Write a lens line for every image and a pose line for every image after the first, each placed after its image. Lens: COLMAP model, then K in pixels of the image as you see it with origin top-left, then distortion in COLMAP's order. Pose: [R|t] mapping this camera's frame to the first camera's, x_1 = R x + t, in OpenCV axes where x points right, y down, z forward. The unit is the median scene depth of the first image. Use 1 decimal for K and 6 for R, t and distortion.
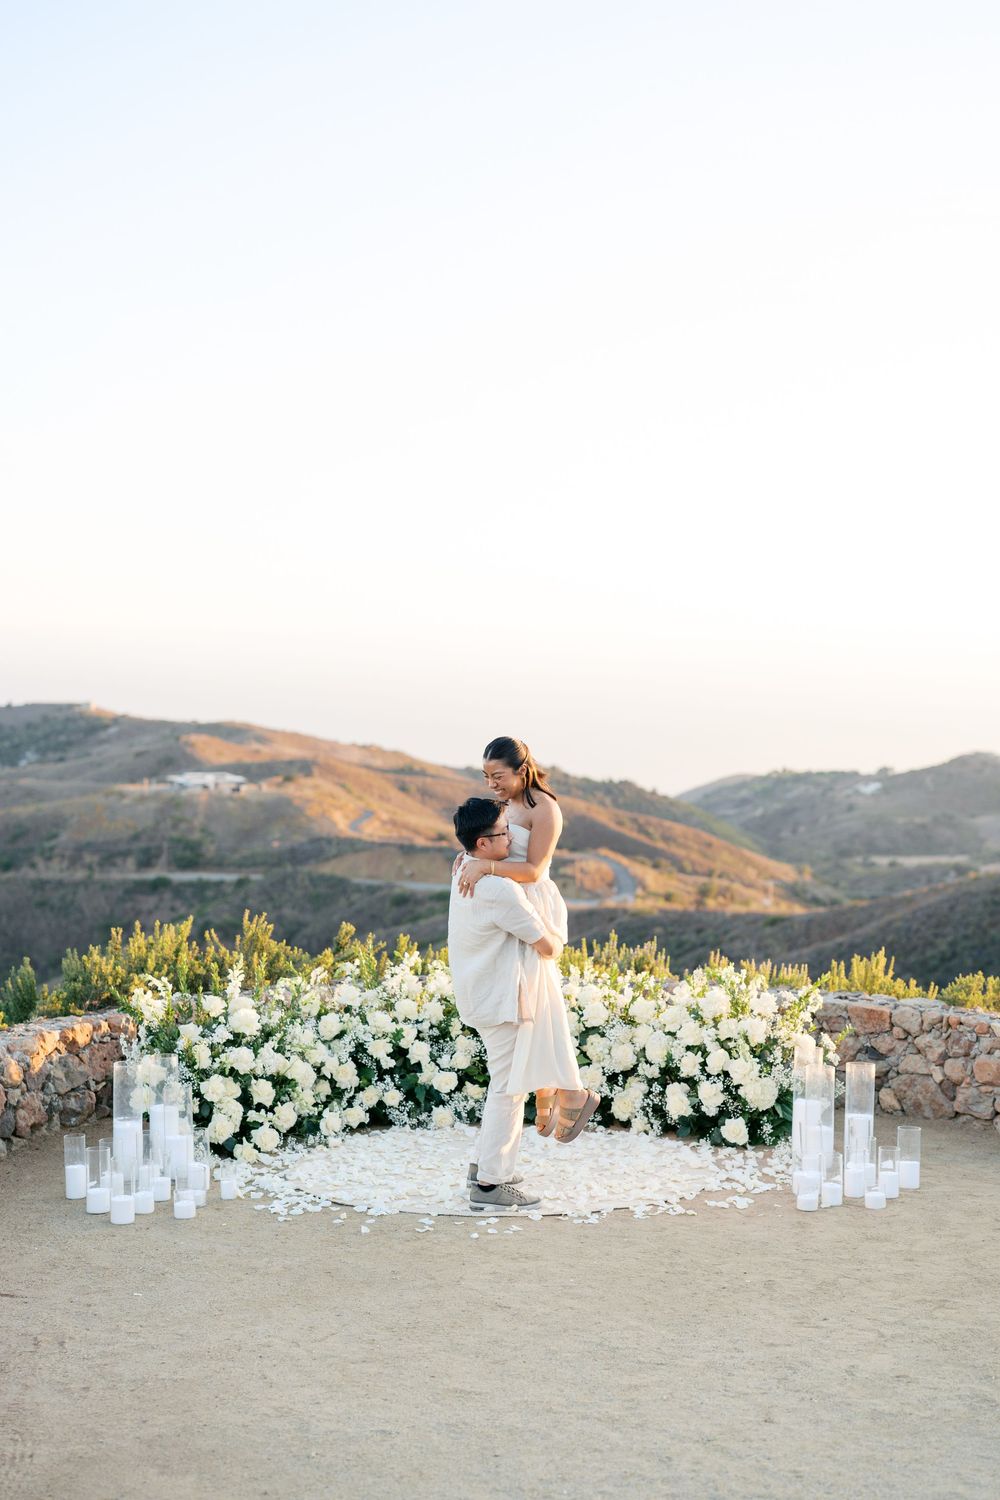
lens RADIAL K [[2162.8, 0, 516.2], [0, 2162.8, 752.6], [0, 0, 1]] dist [-0.005442, 0.009977]
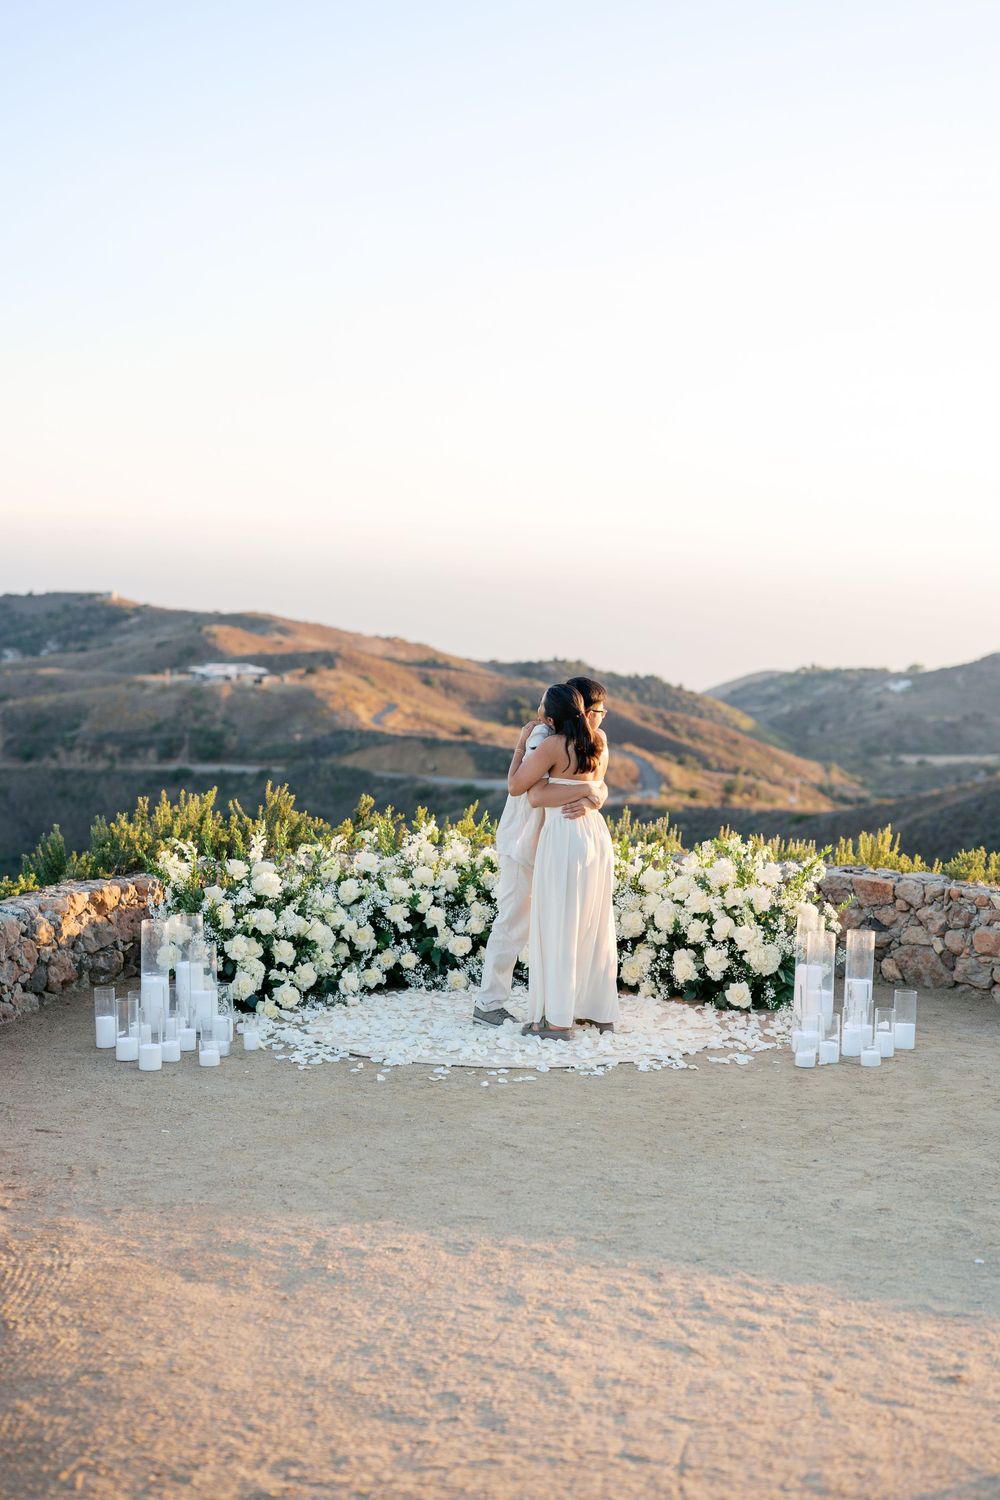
lens RADIAL K [[2186.1, 0, 500.0], [0, 2186.1, 750.0], [0, 0, 1]] dist [-0.006036, 0.007689]
pose [[0.999781, 0.009945, -0.018413, 0.004636], [-0.009062, 0.998834, 0.047418, 0.008714], [0.018863, -0.047241, 0.998705, -0.040275]]
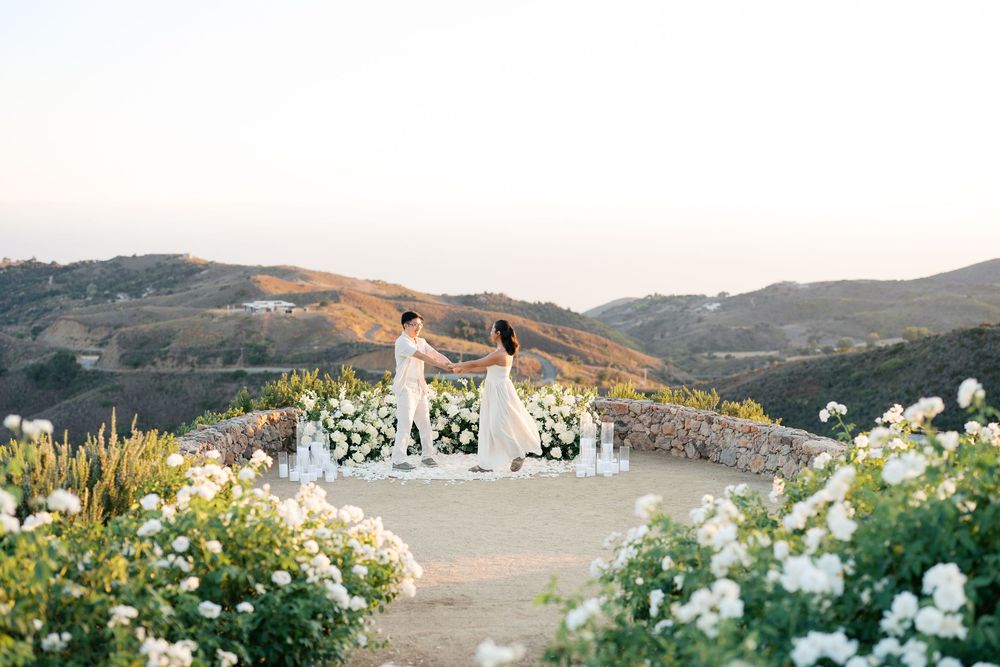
lens RADIAL K [[1454.3, 0, 500.0], [0, 1454.3, 333.5], [0, 0, 1]] dist [-0.022557, 0.041429]
pose [[0.999822, -0.009922, 0.016046, 0.014524], [0.009378, 0.999391, 0.033611, -0.008826], [-0.016370, -0.033454, 0.999306, -0.553996]]
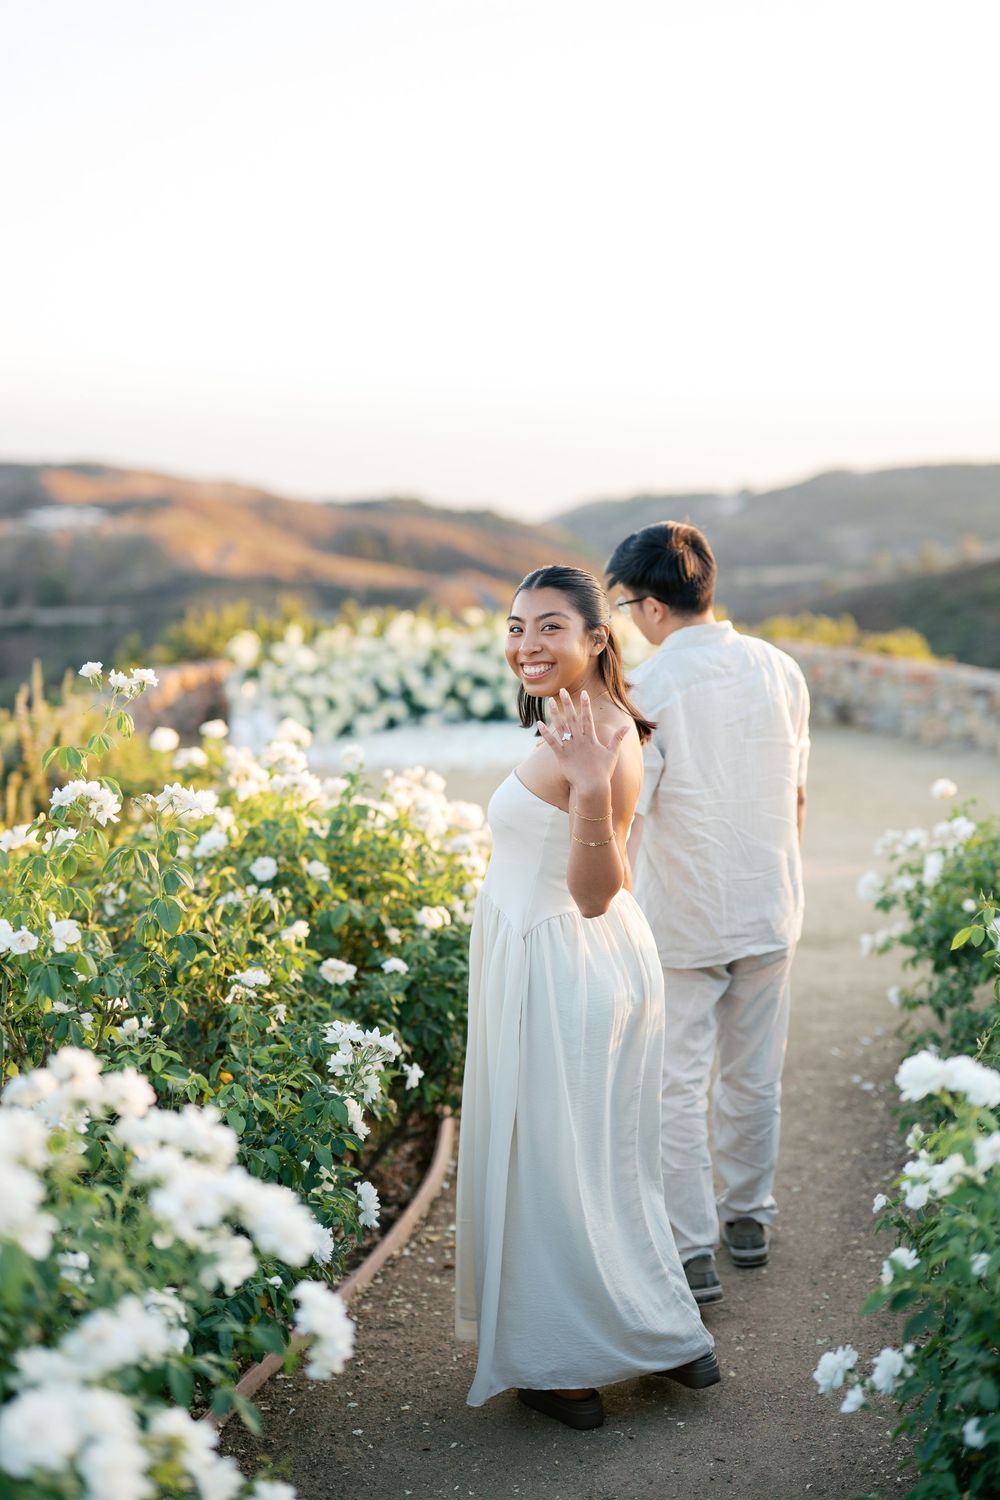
lens RADIAL K [[2159.3, 0, 518.2], [0, 2159.3, 750.2], [0, 0, 1]] dist [-0.000906, 0.010384]
pose [[0.997320, -0.041083, 0.060543, -0.066675], [0.033193, 0.991473, 0.126012, -0.001327], [-0.065204, -0.123664, 0.990180, -0.507893]]
